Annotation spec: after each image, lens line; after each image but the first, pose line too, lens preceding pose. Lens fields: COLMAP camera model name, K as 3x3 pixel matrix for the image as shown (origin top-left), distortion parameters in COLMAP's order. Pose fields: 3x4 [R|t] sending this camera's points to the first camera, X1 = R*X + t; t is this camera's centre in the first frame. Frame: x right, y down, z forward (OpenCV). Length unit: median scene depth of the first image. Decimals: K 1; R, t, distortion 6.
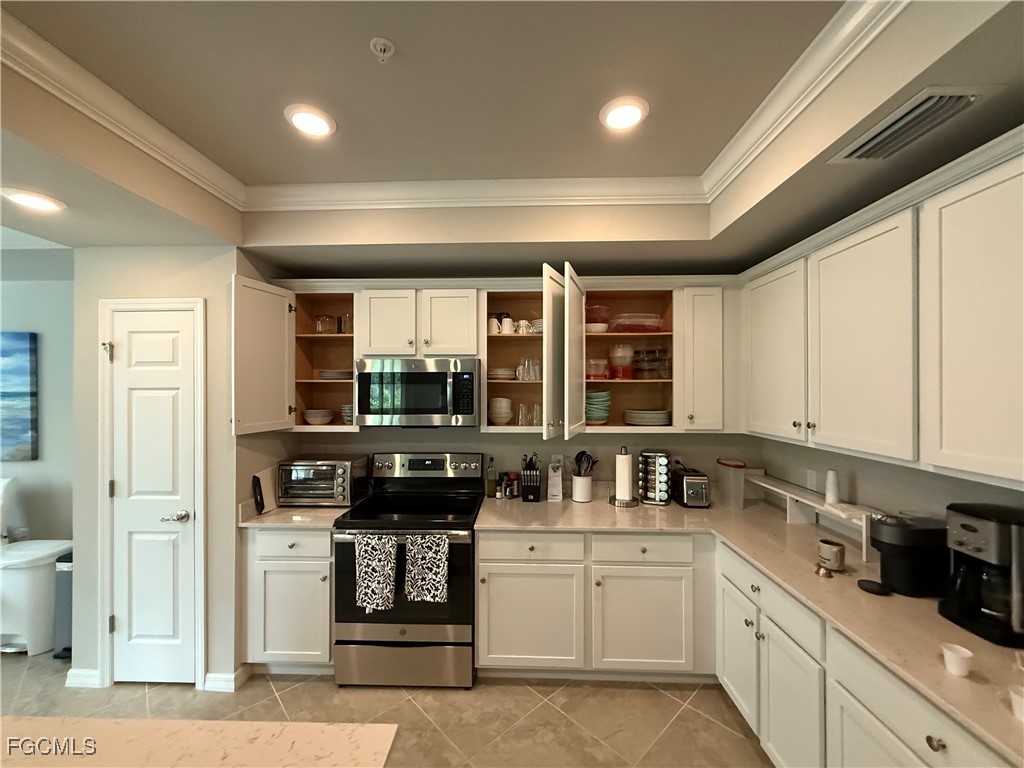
lens RADIAL K [[407.8, 0, 510.4], [0, 407.8, 385.2], [0, 0, 1]] dist [-0.002640, 0.000132]
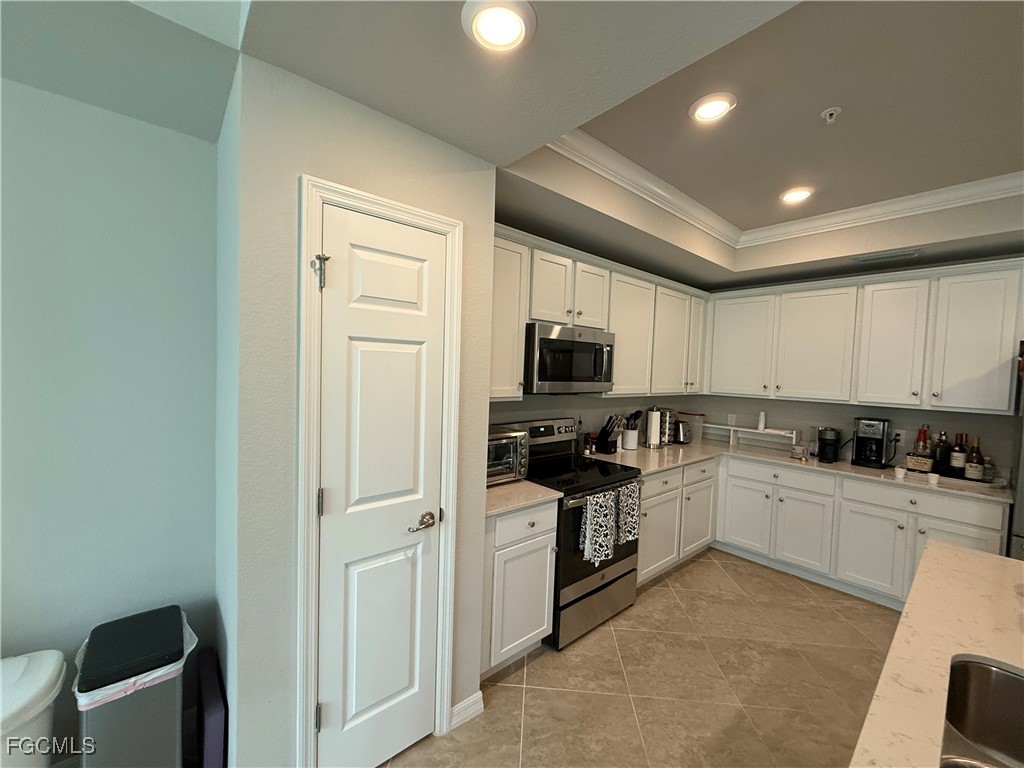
lens RADIAL K [[407.8, 0, 510.5], [0, 407.8, 386.1], [0, 0, 1]] dist [-0.002640, 0.000132]
pose [[0.737734, -0.003952, 0.675080, -1.185301], [-0.037652, 0.998186, 0.046989, 0.044216], [-0.674041, -0.060084, 0.736246, 0.378799]]
